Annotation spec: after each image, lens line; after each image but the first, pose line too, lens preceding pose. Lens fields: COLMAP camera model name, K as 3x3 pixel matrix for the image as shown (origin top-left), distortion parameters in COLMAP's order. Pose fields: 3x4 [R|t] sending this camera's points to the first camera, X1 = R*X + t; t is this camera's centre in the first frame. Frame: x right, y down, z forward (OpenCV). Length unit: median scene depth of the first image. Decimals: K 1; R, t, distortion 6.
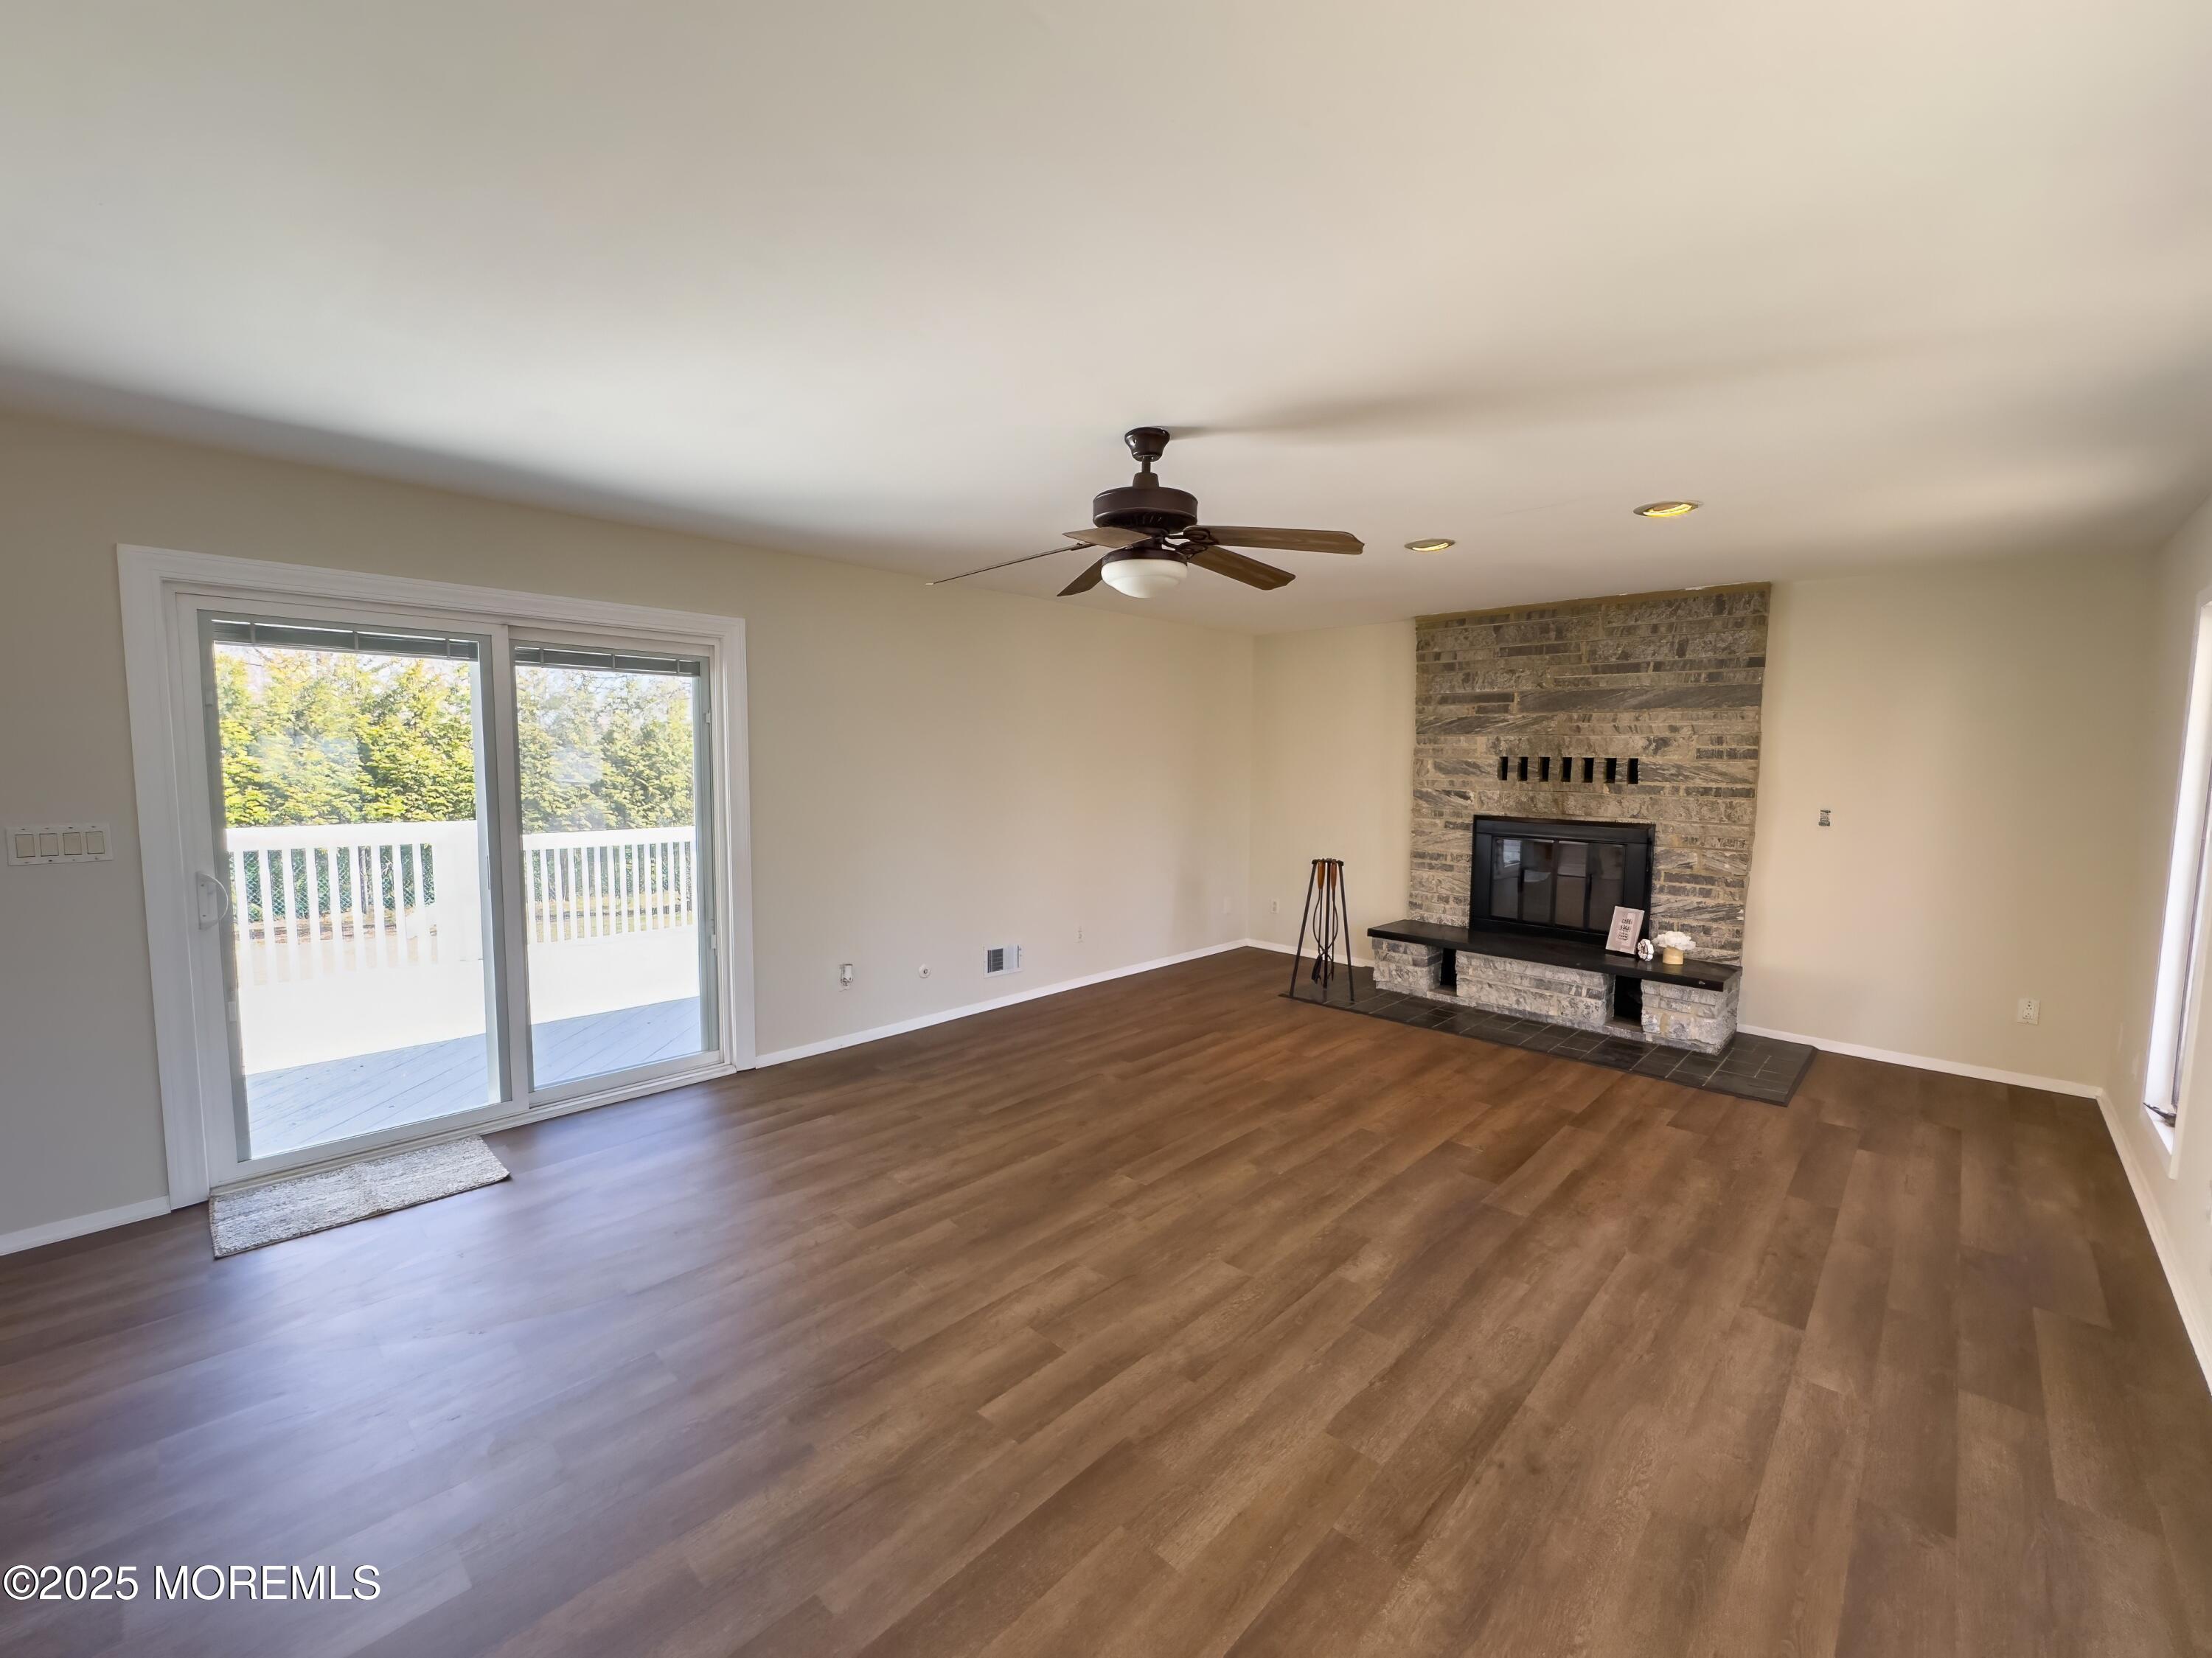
lens RADIAL K [[926.5, 0, 1111.7], [0, 926.5, 838.2], [0, 0, 1]] dist [0.011313, -0.007057]
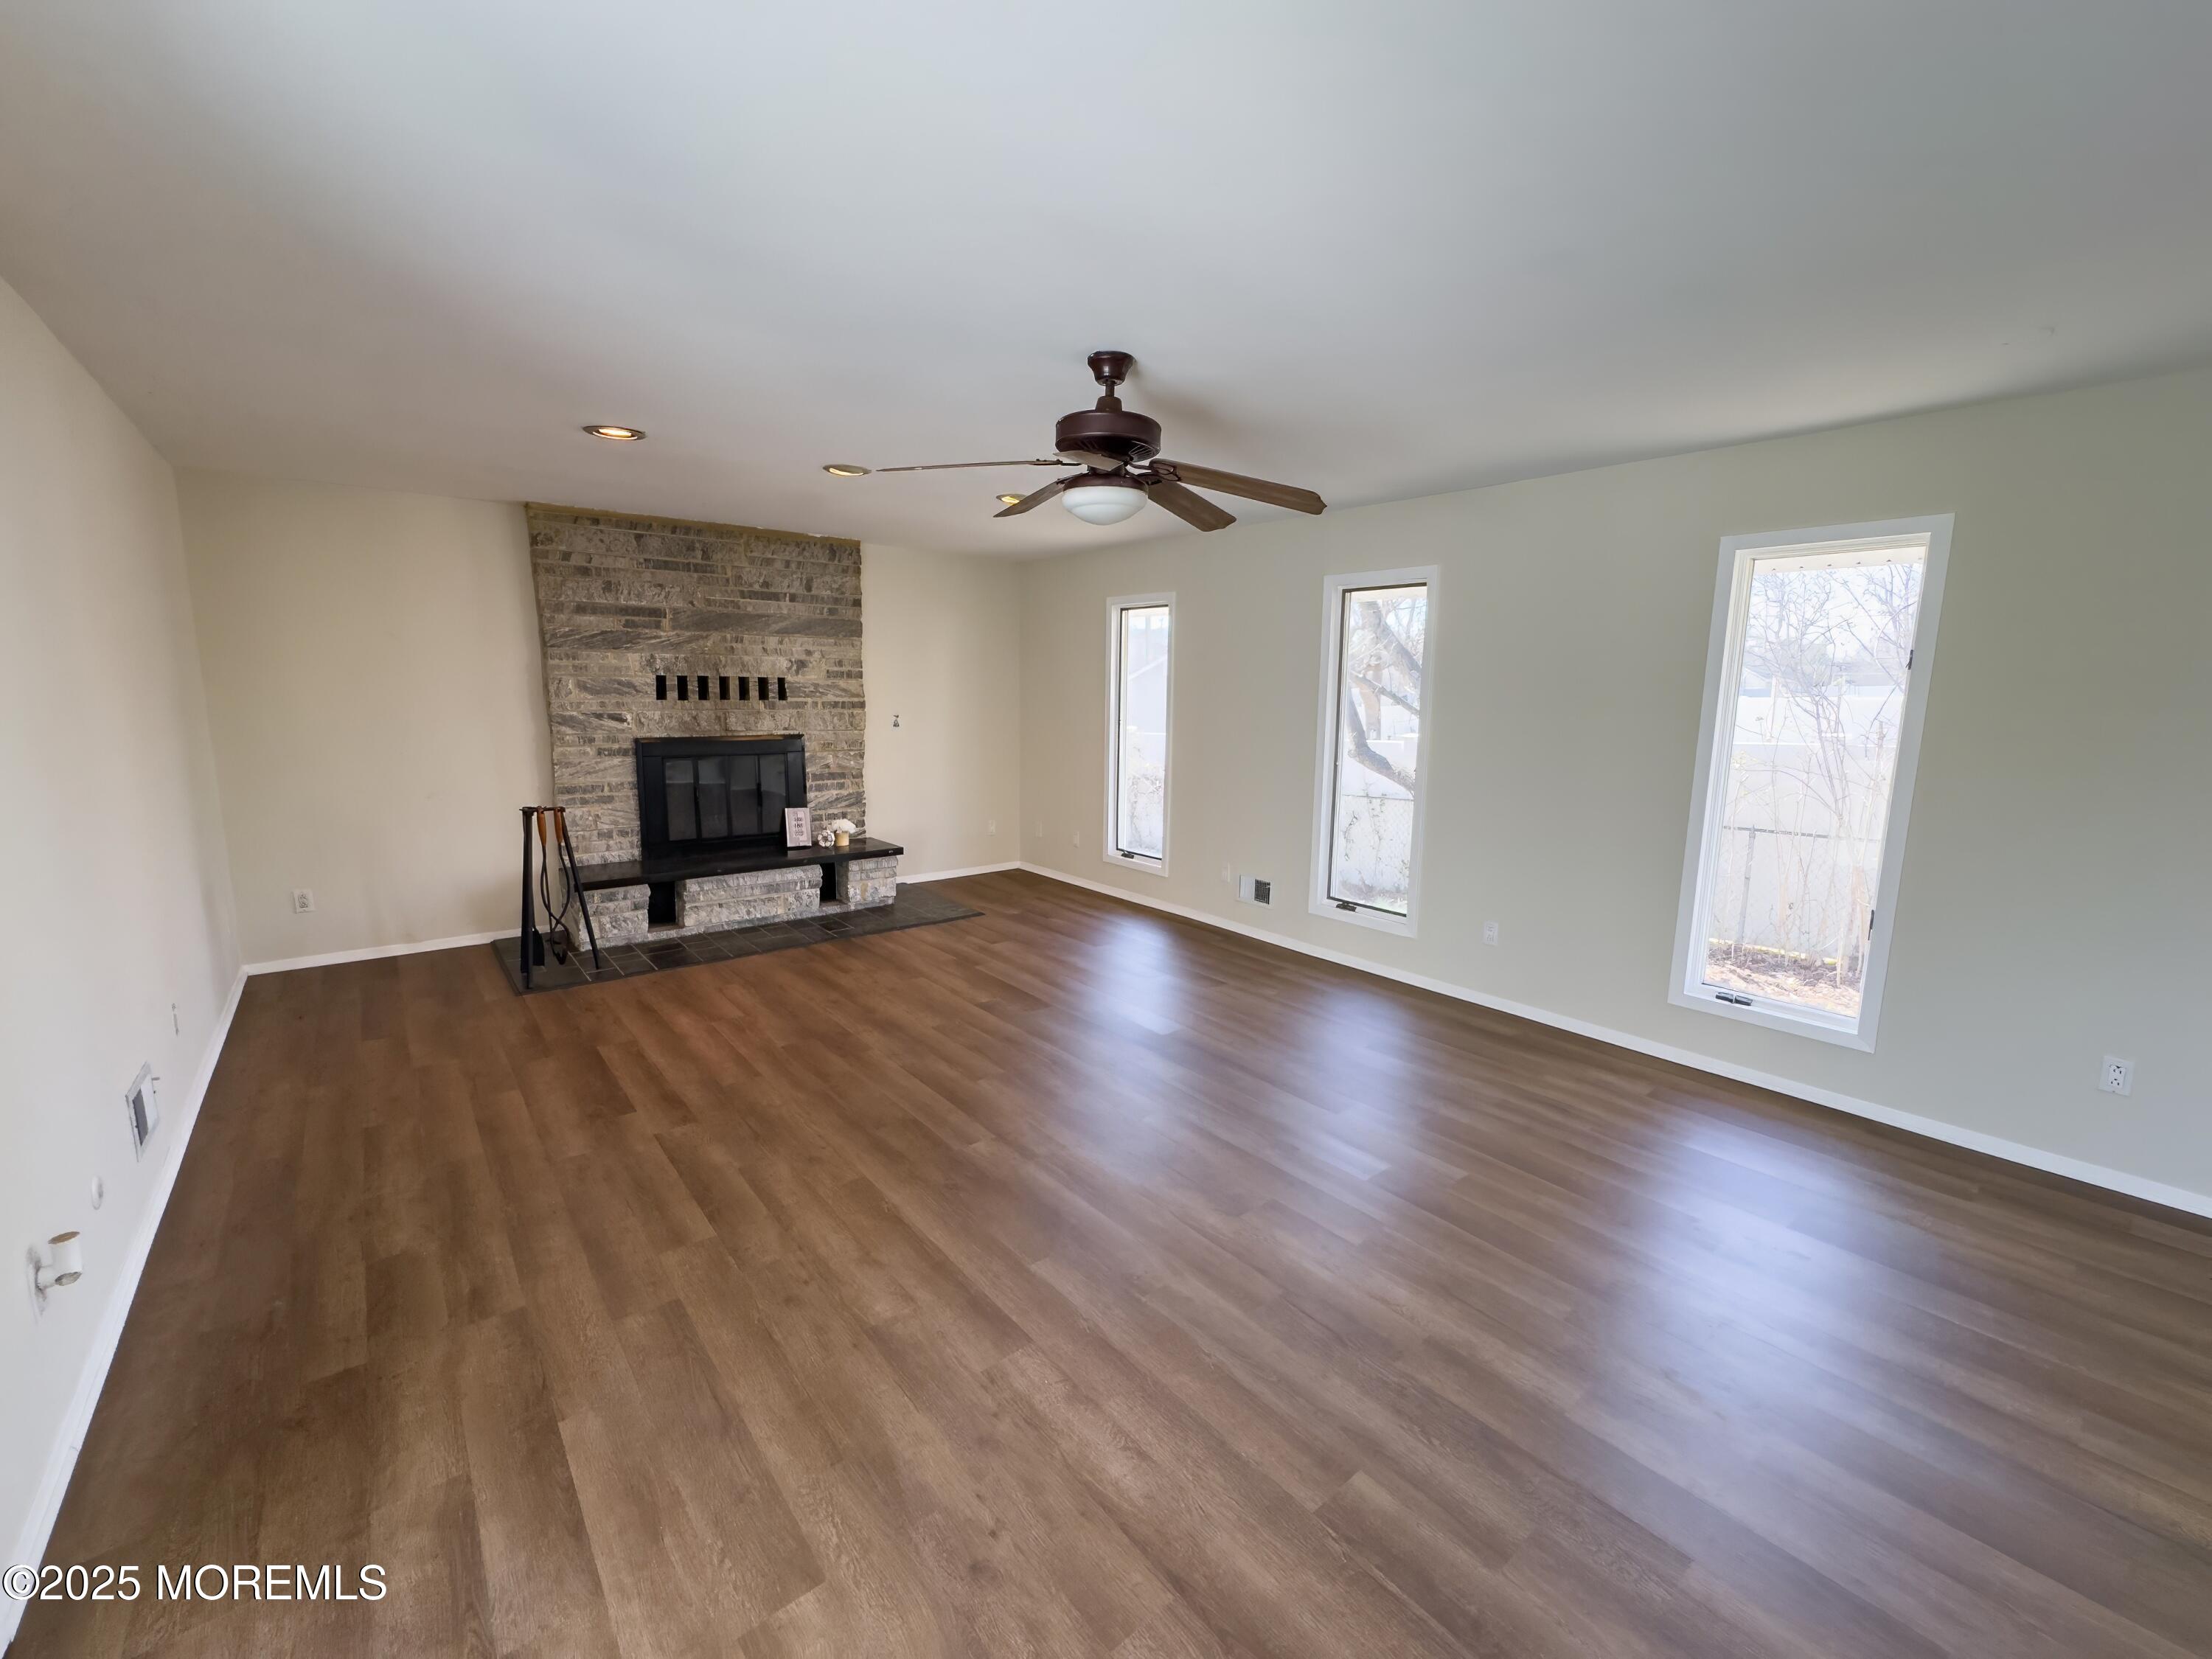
lens RADIAL K [[893.8, 0, 1106.0], [0, 893.8, 829.5], [0, 0, 1]] dist [-0.000061, 0.000054]
pose [[0.134708, -0.166888, 0.976730, -0.490486], [0.078425, 0.984418, 0.157385, -0.044088], [-0.987777, 0.055399, 0.145697, 0.459389]]
